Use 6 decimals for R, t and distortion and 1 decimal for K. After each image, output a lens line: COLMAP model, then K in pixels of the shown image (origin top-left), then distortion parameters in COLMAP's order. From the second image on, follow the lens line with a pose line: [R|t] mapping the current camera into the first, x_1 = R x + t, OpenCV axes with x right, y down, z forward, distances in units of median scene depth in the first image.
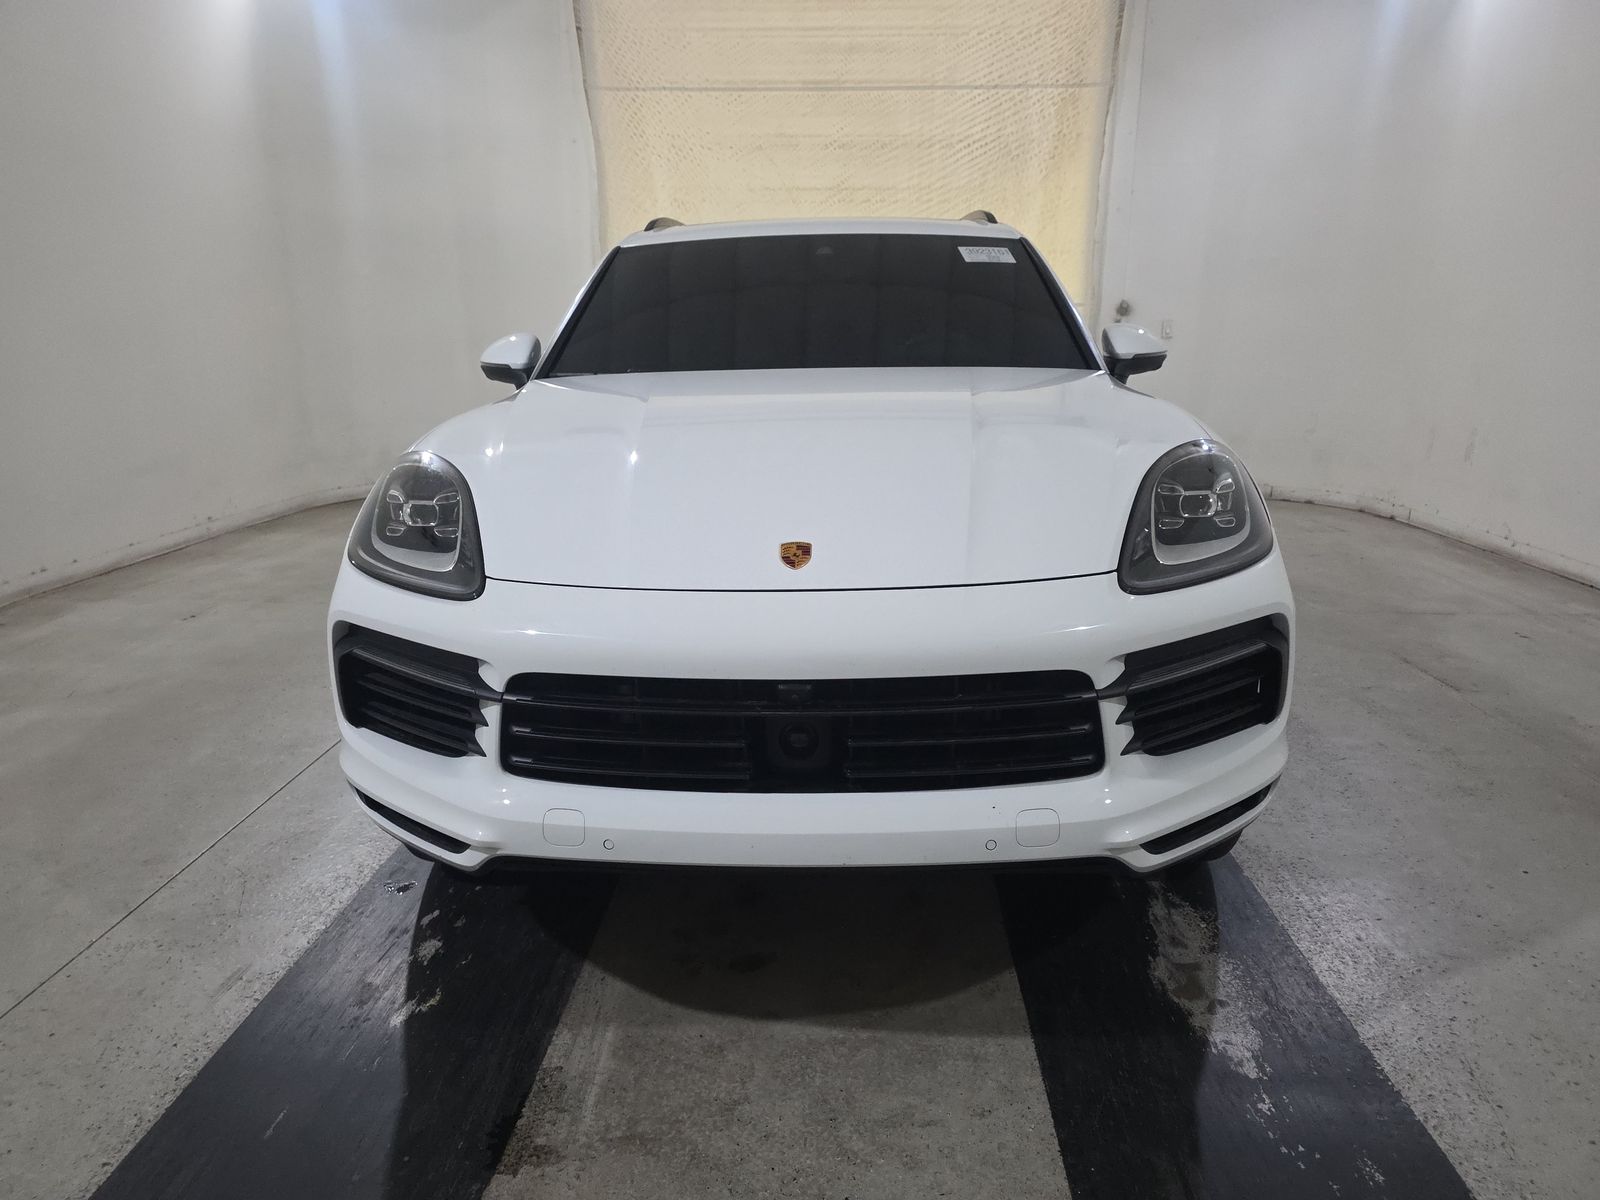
lens RADIAL K [[1094.1, 0, 806.5], [0, 1094.1, 602.2], [0, 0, 1]] dist [0.034673, -0.032025]
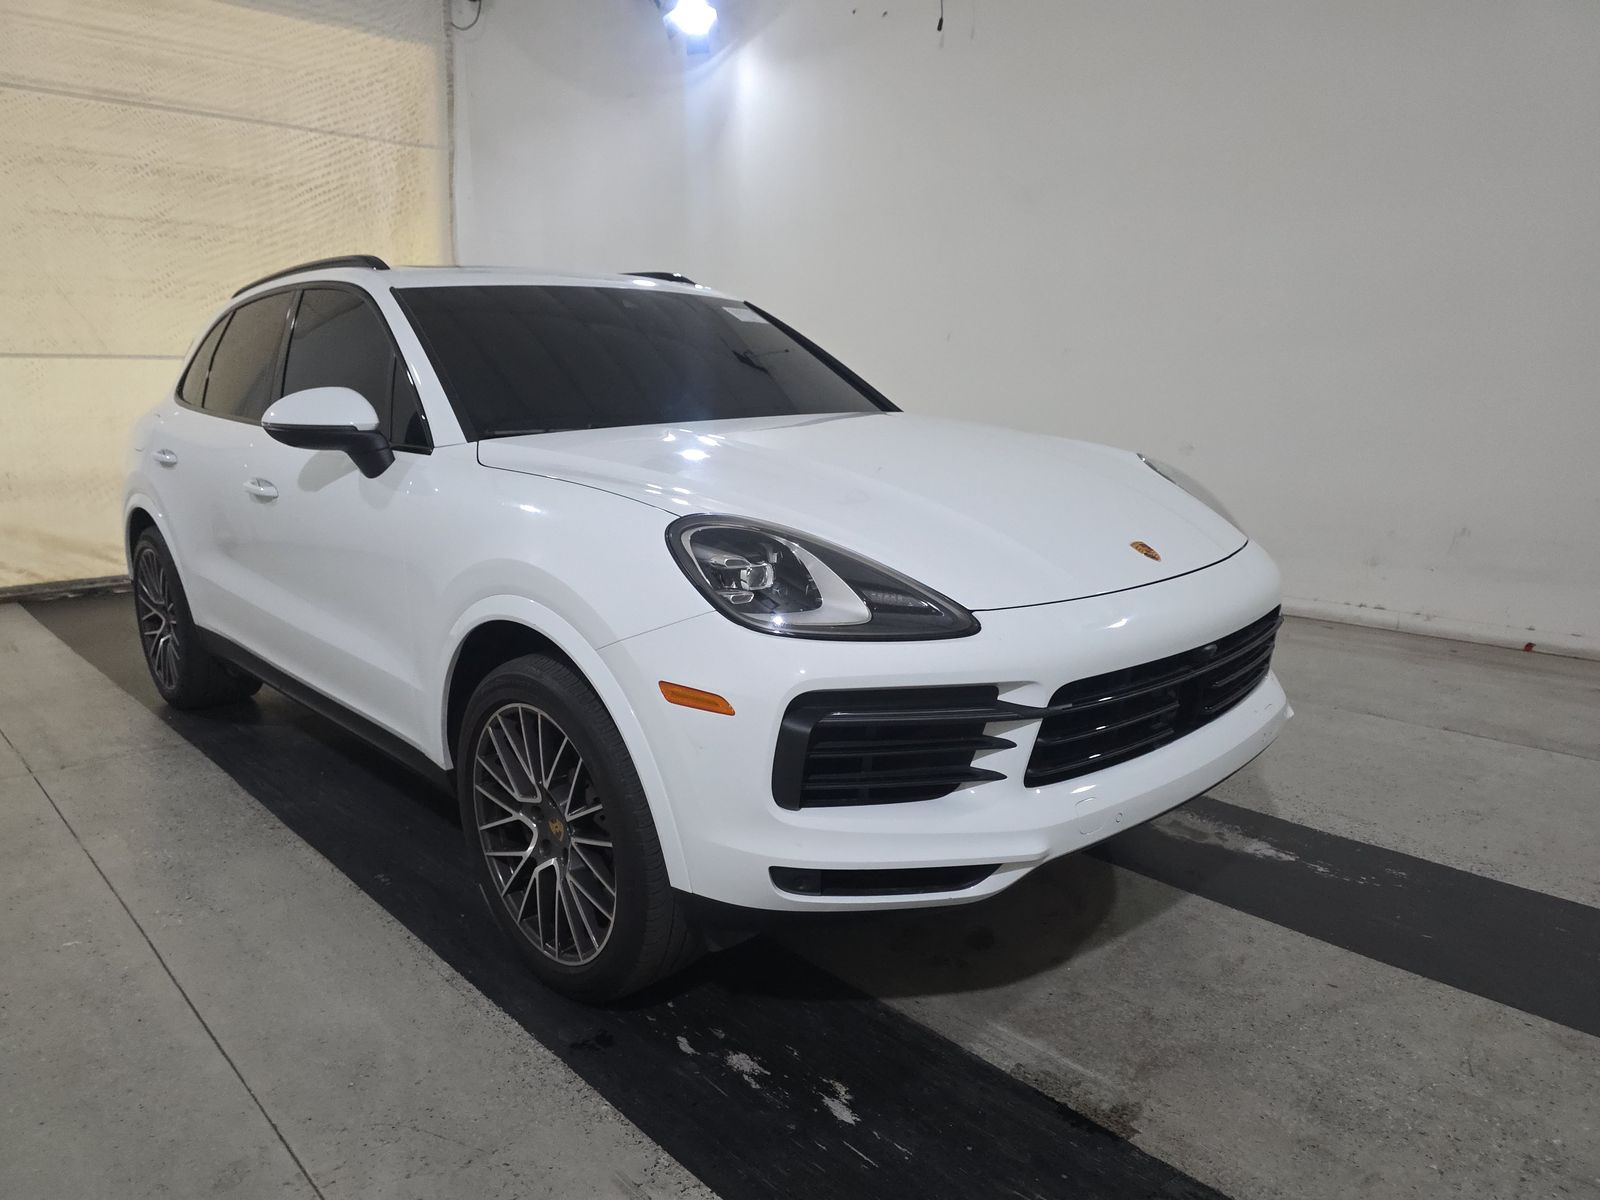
lens RADIAL K [[1094.1, 0, 806.2], [0, 1094.1, 595.2], [0, 0, 1]] dist [0.034673, -0.032025]
pose [[0.687768, -0.142686, 0.711769, -0.280276], [0.182306, 0.983020, 0.020904, -0.021804], [-0.702666, 0.115383, 0.702102, 0.091940]]
